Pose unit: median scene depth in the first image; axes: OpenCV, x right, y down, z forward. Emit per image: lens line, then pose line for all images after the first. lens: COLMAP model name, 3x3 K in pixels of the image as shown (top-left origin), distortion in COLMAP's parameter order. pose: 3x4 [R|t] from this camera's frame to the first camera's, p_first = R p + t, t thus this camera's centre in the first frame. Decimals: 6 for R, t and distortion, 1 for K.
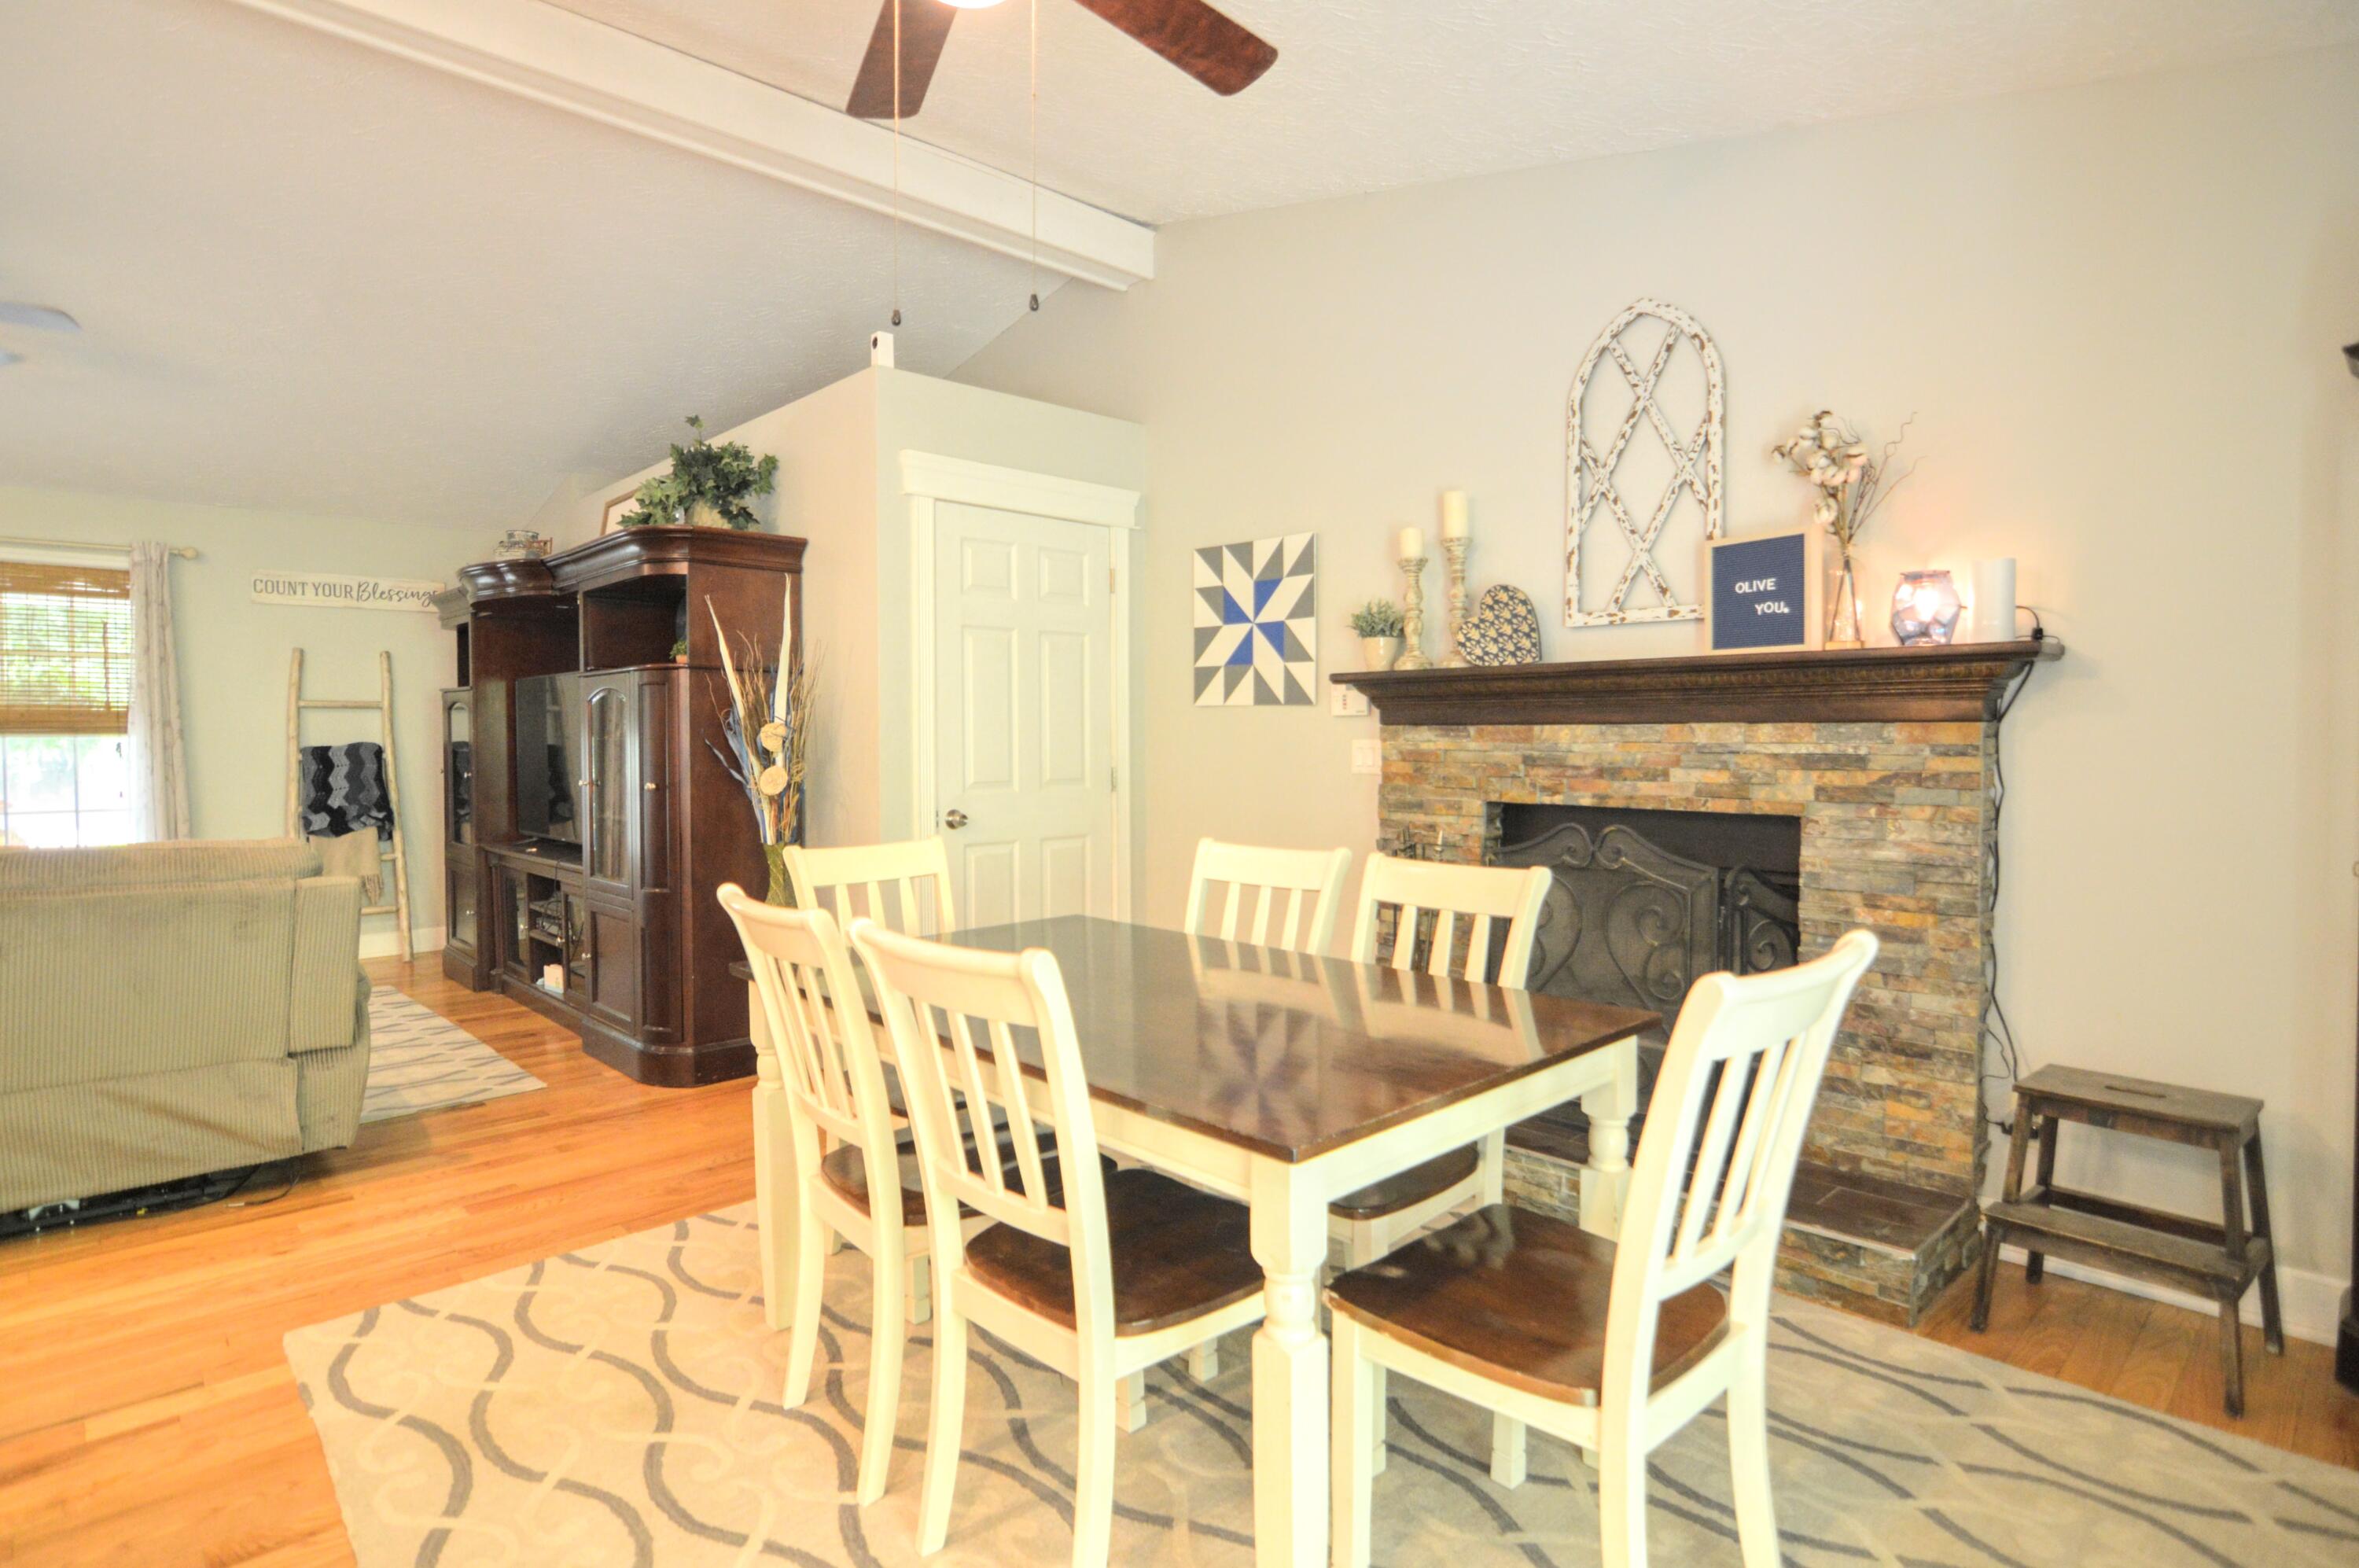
lens RADIAL K [[1240.7, 0, 1179.5], [0, 1240.7, 784.0], [0, 0, 1]] dist [-0.021278, -0.000390]
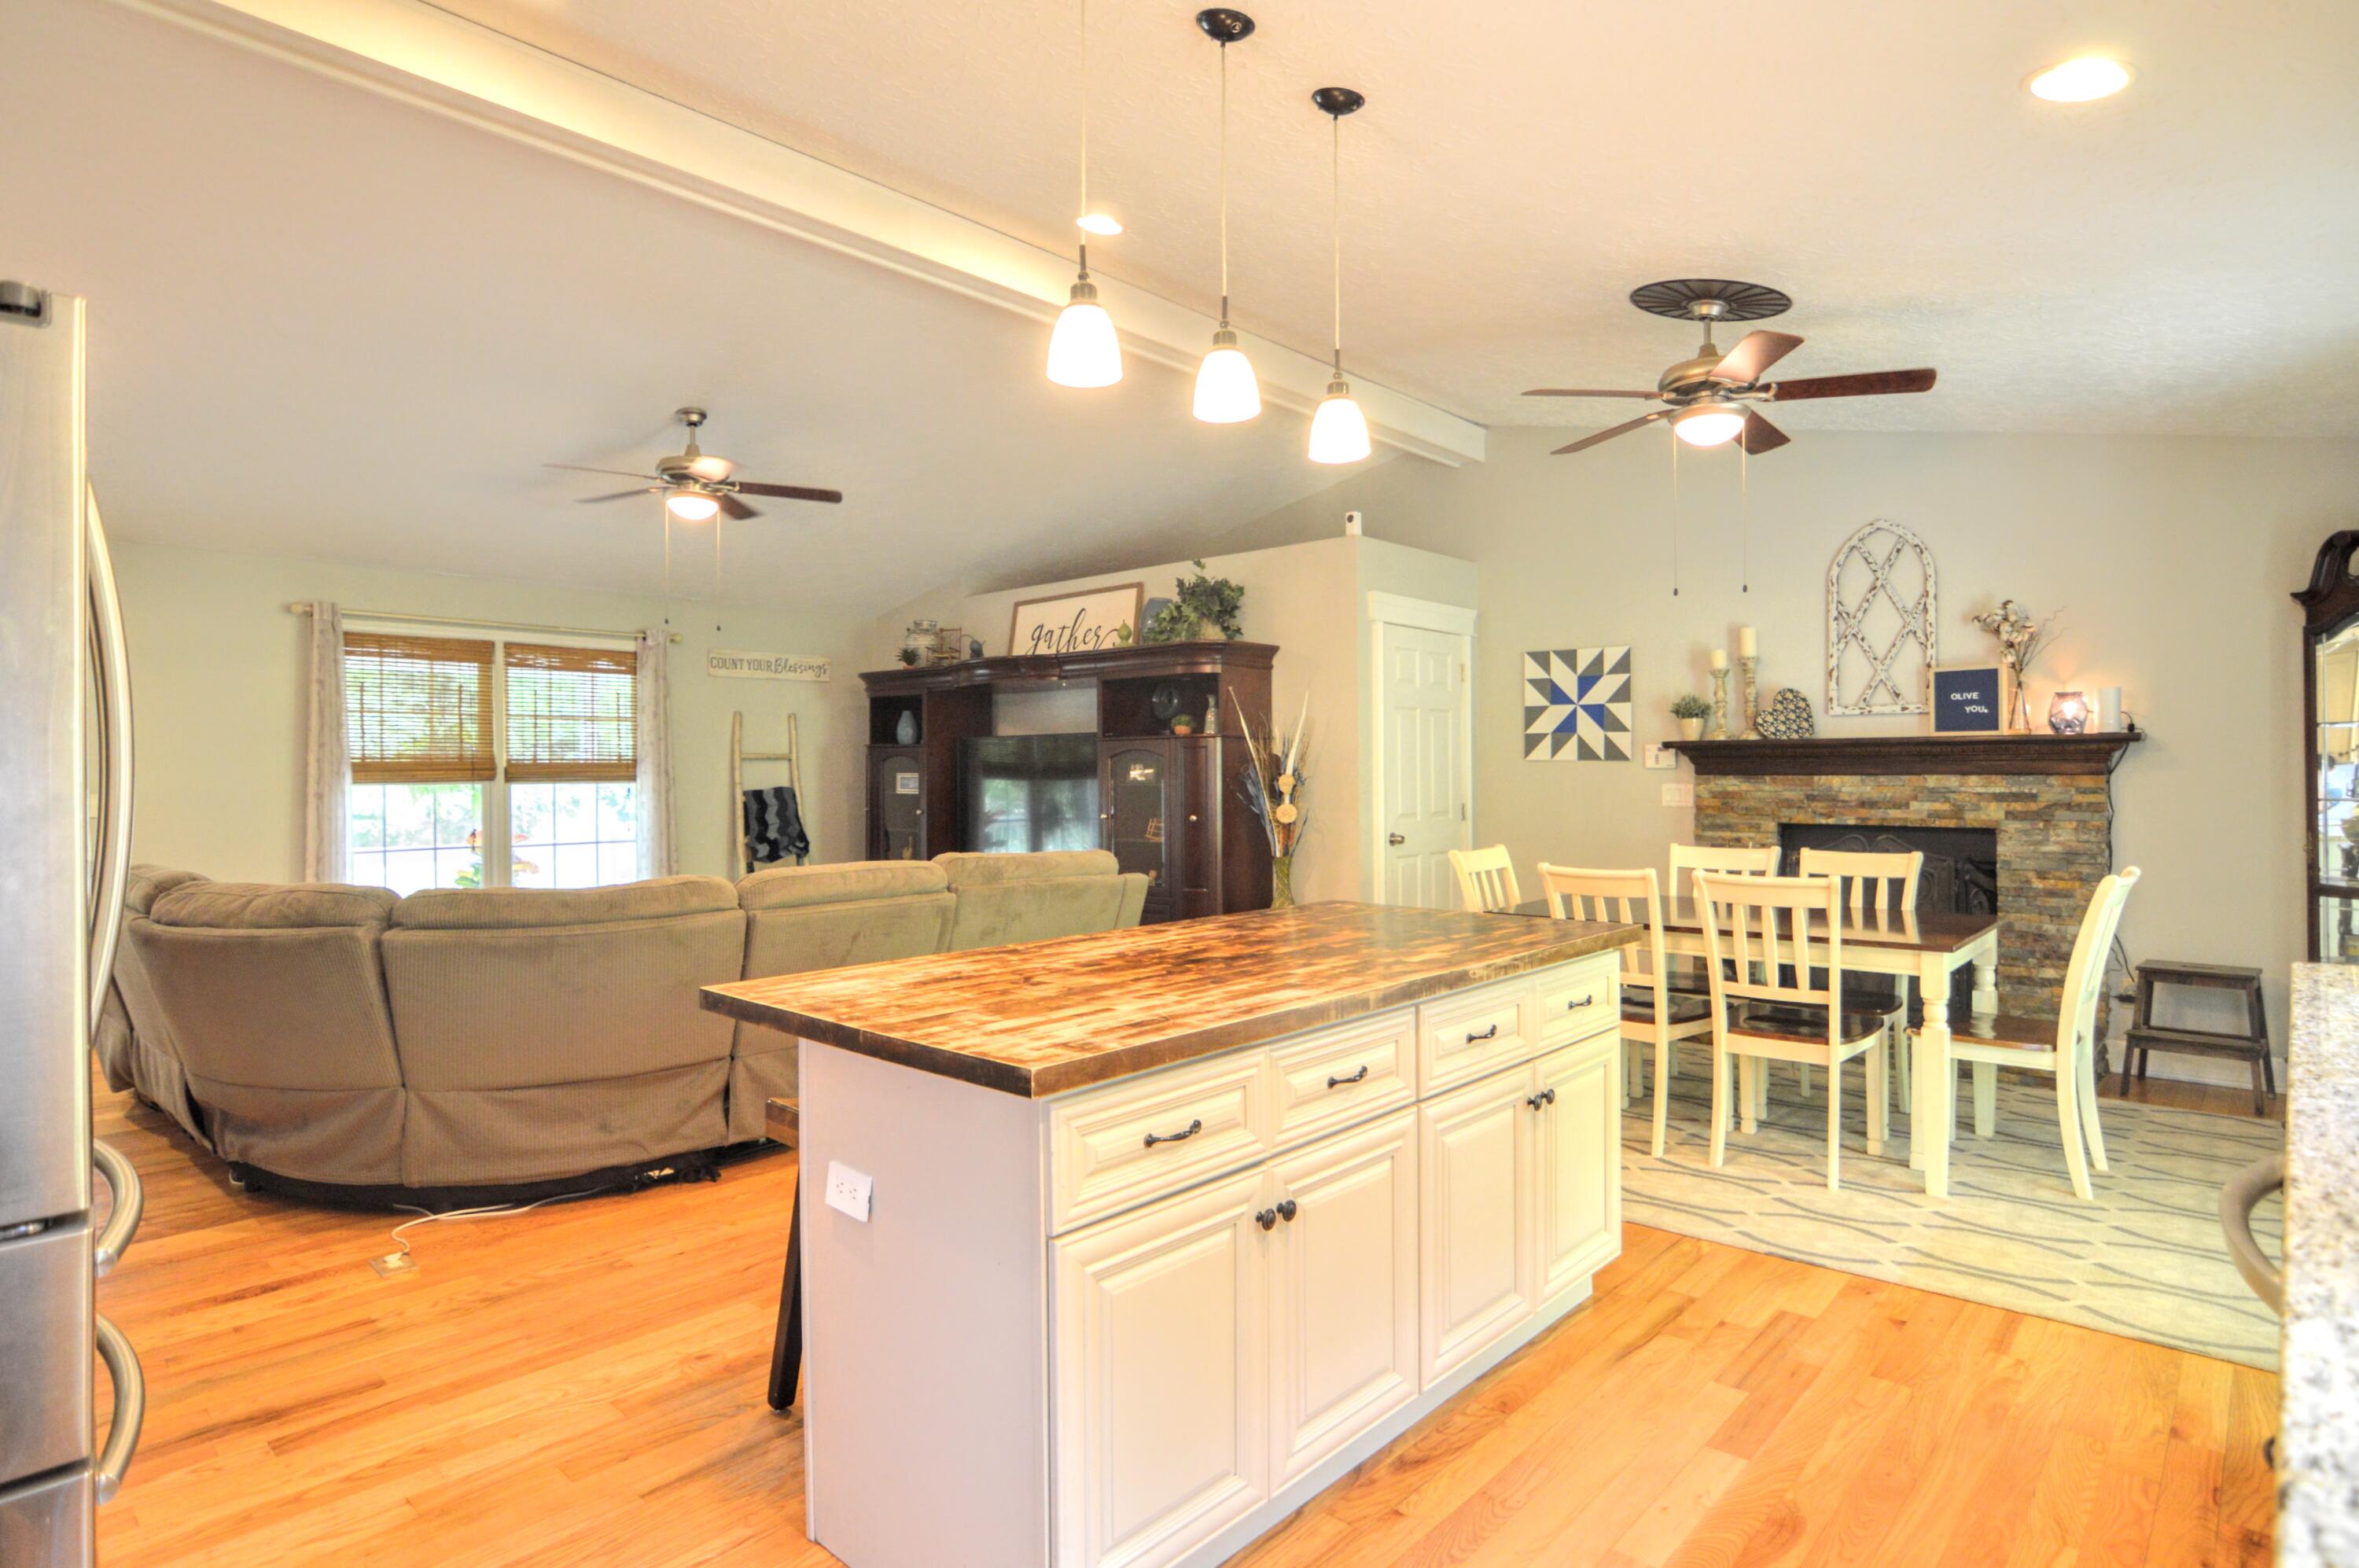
lens RADIAL K [[1283.3, 0, 1179.5], [0, 1283.3, 784.0], [0, 0, 1]] dist [-0.021838, 0.000019]
pose [[0.996759, -0.004379, 0.080324, -0.674780], [0.006730, 0.999556, -0.029016, 0.006609], [-0.080161, 0.029463, 0.996346, -0.598677]]
